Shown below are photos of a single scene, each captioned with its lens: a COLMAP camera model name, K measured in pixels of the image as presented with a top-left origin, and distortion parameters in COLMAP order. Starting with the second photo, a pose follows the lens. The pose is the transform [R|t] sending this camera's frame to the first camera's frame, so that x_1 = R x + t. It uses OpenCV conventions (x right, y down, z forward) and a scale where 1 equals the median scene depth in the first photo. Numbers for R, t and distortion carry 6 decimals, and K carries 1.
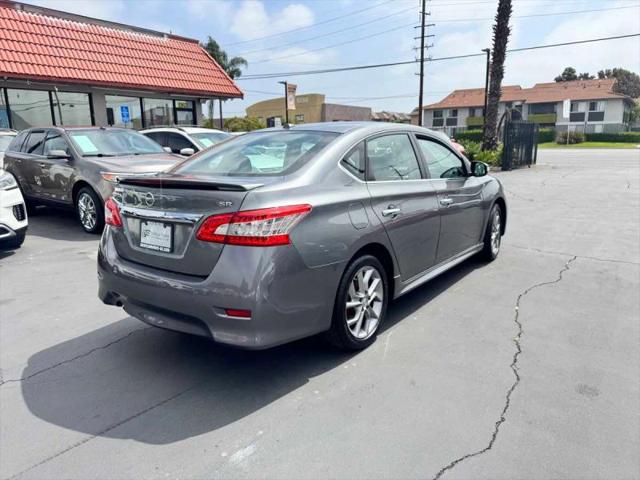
lens RADIAL K [[457.9, 0, 320.0], [0, 457.9, 240.0], [0, 0, 1]] dist [0.033500, -0.039561]
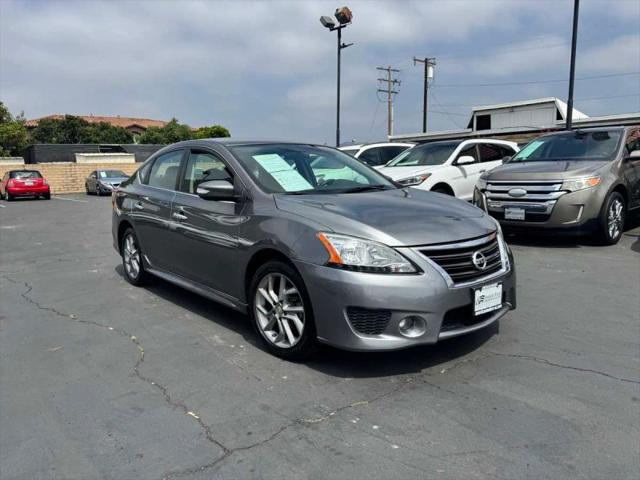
lens RADIAL K [[457.9, 0, 320.0], [0, 457.9, 240.0], [0, 0, 1]] dist [0.033500, -0.039561]
pose [[-0.217407, 0.175070, -0.960252, 0.290280], [-0.167415, 0.962517, 0.213387, -0.073954], [0.961617, 0.207153, -0.179948, 0.367774]]
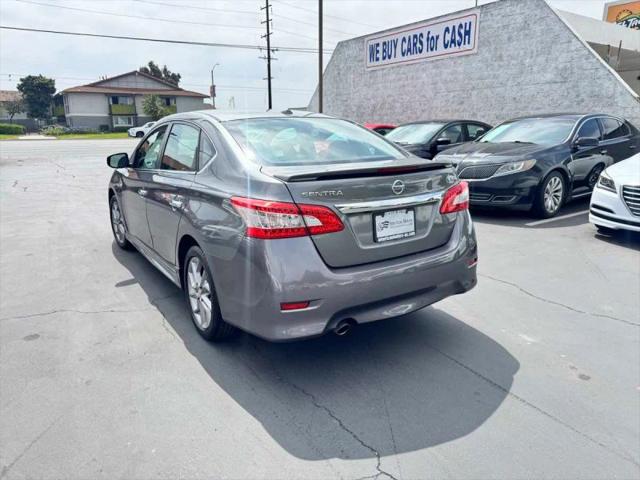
lens RADIAL K [[457.9, 0, 320.0], [0, 457.9, 240.0], [0, 0, 1]] dist [0.033500, -0.039561]
pose [[0.328106, -0.211408, 0.920681, -0.223294], [0.196857, 0.968540, 0.152243, -0.026752], [-0.923902, 0.131291, 0.359401, 0.137282]]
